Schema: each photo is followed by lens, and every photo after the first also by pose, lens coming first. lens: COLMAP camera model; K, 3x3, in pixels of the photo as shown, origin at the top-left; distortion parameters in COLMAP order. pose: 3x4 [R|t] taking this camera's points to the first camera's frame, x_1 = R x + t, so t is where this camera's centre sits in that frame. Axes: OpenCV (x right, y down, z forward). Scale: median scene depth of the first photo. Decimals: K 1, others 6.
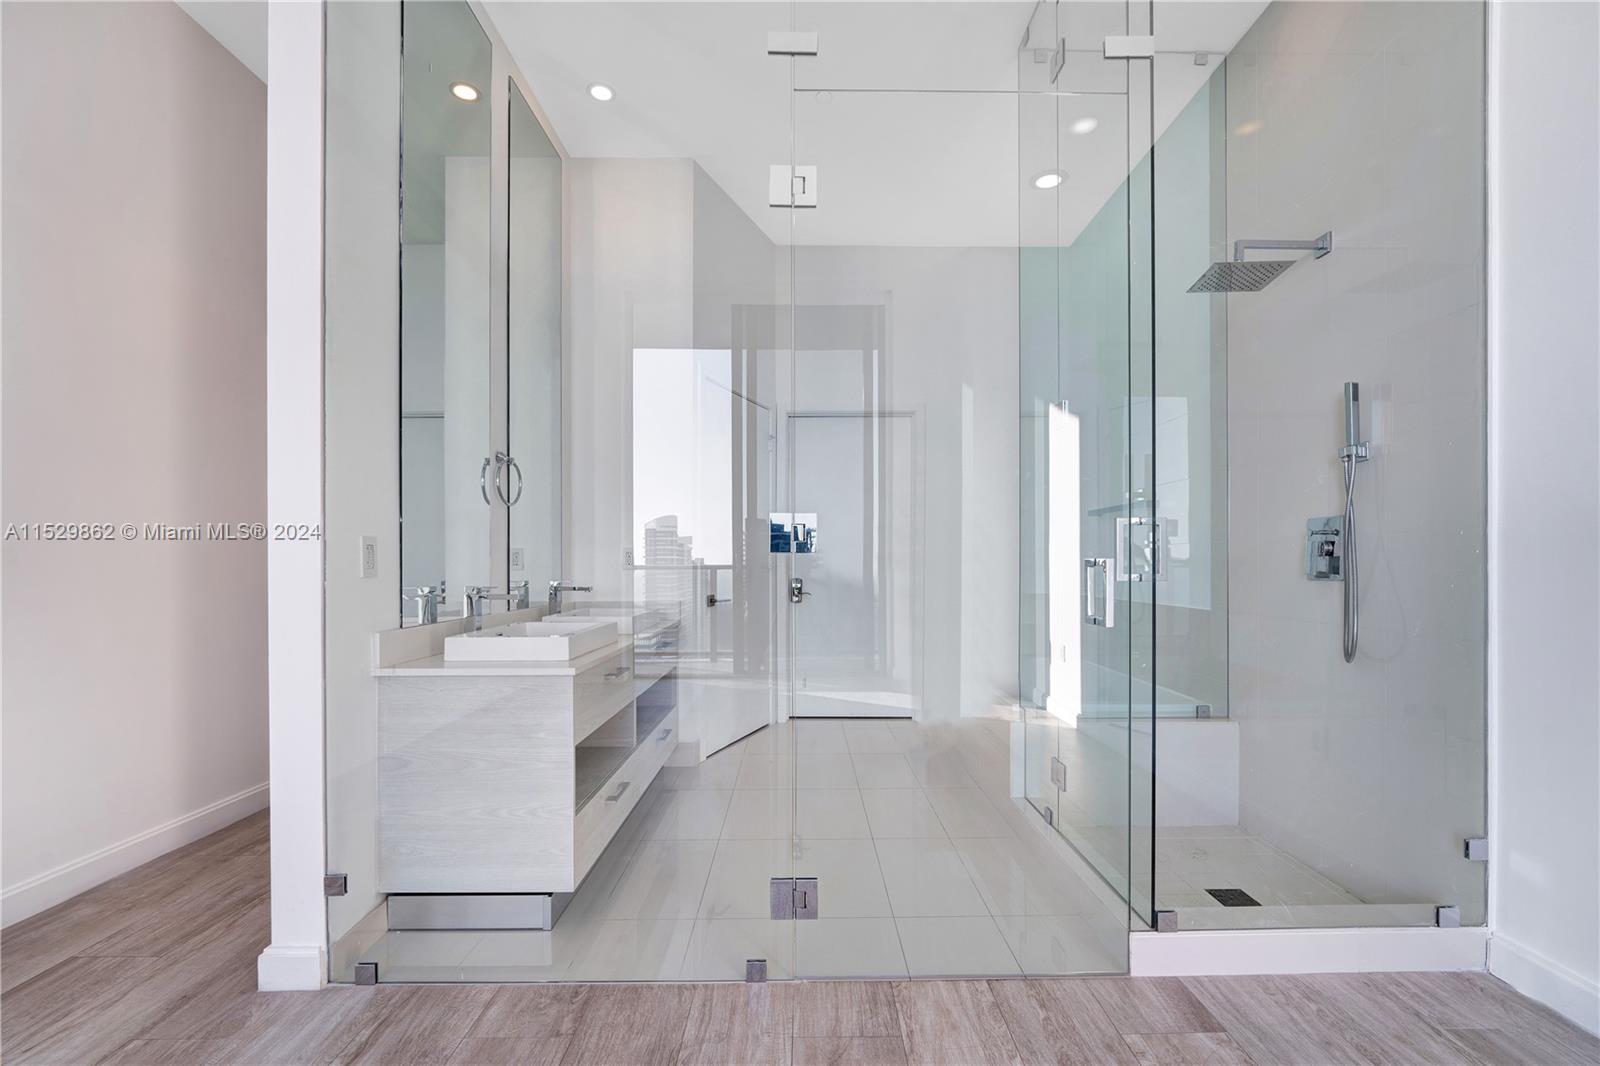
lens RADIAL K [[698.6, 0, 803.1], [0, 698.6, 570.7], [0, 0, 1]] dist [-0.000529, 0.000024]
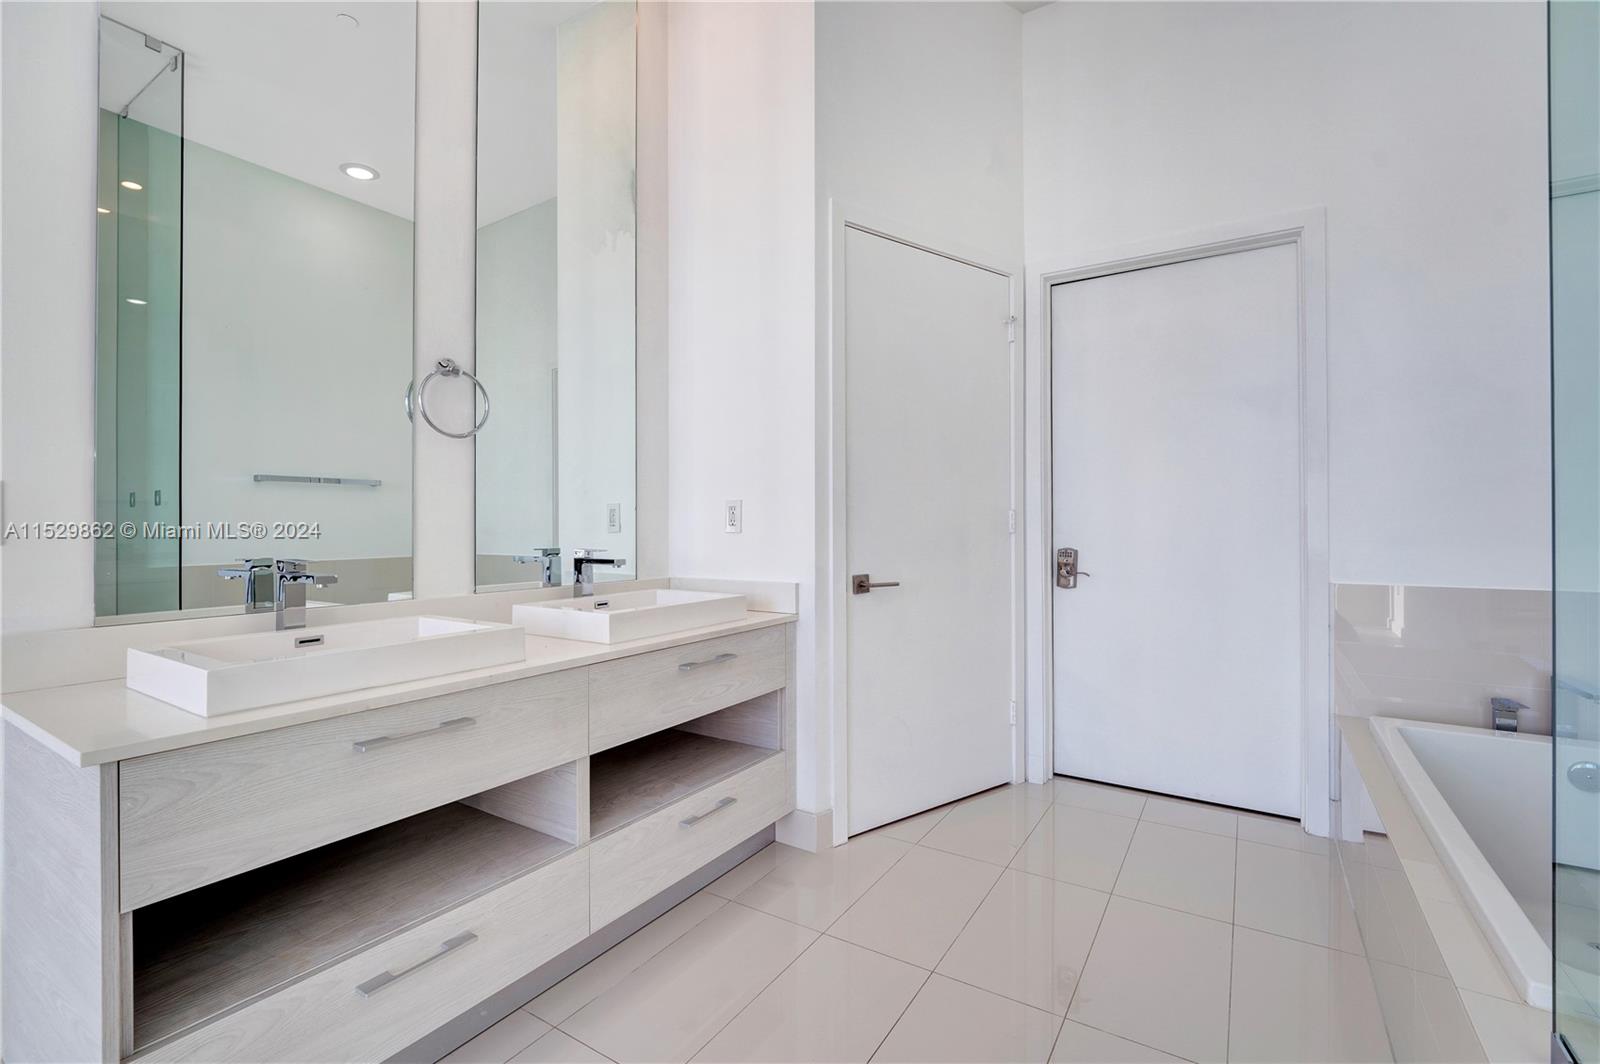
lens RADIAL K [[705.5, 0, 800.0], [0, 705.5, 532.0], [0, 0, 1]] dist [-0.002497, -0.000216]
pose [[0.840761, 0.002222, -0.541402, 0.162398], [-0.003107, 0.999995, -0.000720, -0.002654], [0.541397, 0.002288, 0.840764, 0.448361]]
